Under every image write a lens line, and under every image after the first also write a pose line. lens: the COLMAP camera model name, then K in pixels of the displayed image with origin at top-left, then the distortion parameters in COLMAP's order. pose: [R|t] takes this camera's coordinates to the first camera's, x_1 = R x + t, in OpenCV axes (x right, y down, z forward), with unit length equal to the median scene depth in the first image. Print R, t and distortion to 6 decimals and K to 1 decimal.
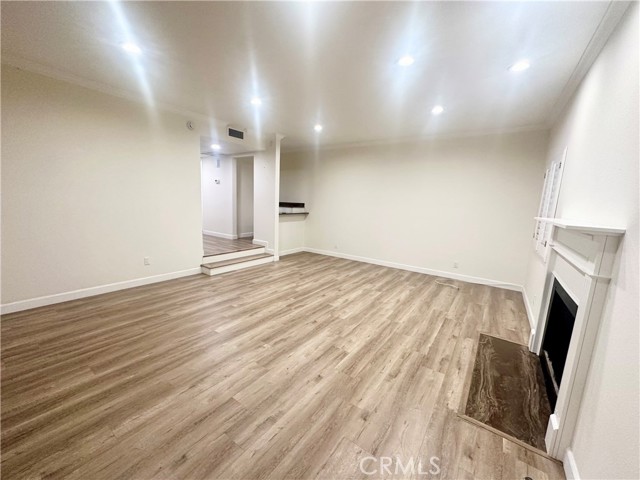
lens RADIAL K [[255.9, 0, 320.0], [0, 255.9, 240.0], [0, 0, 1]] dist [-0.003471, -0.000125]
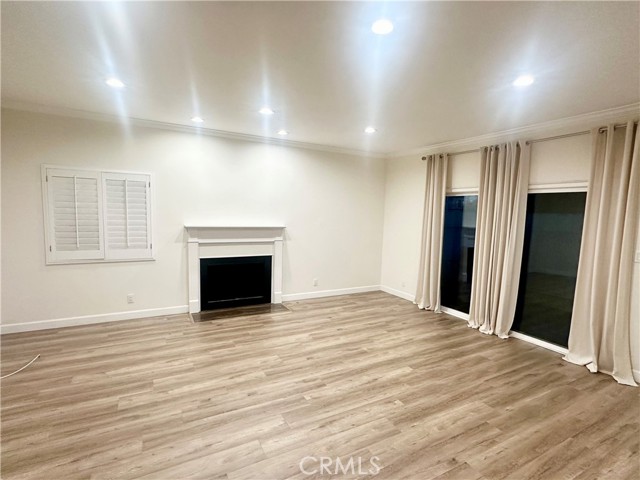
lens RADIAL K [[318.9, 0, 320.0], [0, 318.9, 240.0], [0, 0, 1]] dist [-0.004687, -0.000856]
pose [[-0.892743, -0.112484, 0.436300, -0.461155], [-0.001398, 0.969023, 0.246967, -0.345359], [-0.450565, 0.219868, -0.865245, 1.701087]]
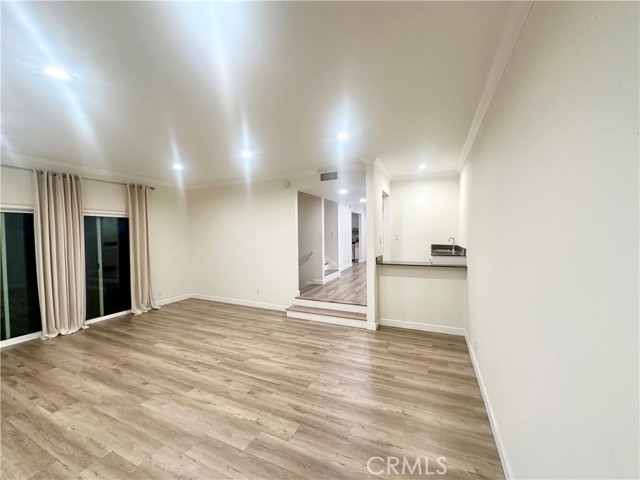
lens RADIAL K [[255.9, 0, 320.0], [0, 255.9, 240.0], [0, 0, 1]] dist [-0.003471, -0.000125]
pose [[0.183971, -0.021065, -0.982706, 0.882207], [-0.135007, 0.989753, -0.046491, -0.196603], [0.973616, 0.141225, 0.179242, 1.226673]]
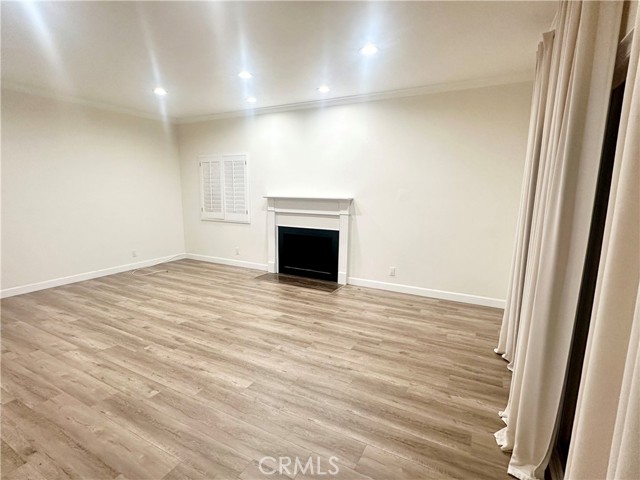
lens RADIAL K [[318.9, 0, 320.0], [0, 318.9, 240.0], [0, 0, 1]] dist [-0.004687, -0.000856]
pose [[-0.124104, -0.201832, 0.971526, -0.970627], [0.135063, 0.966546, 0.218051, -0.160904], [-0.983034, 0.158278, -0.092692, 0.660281]]
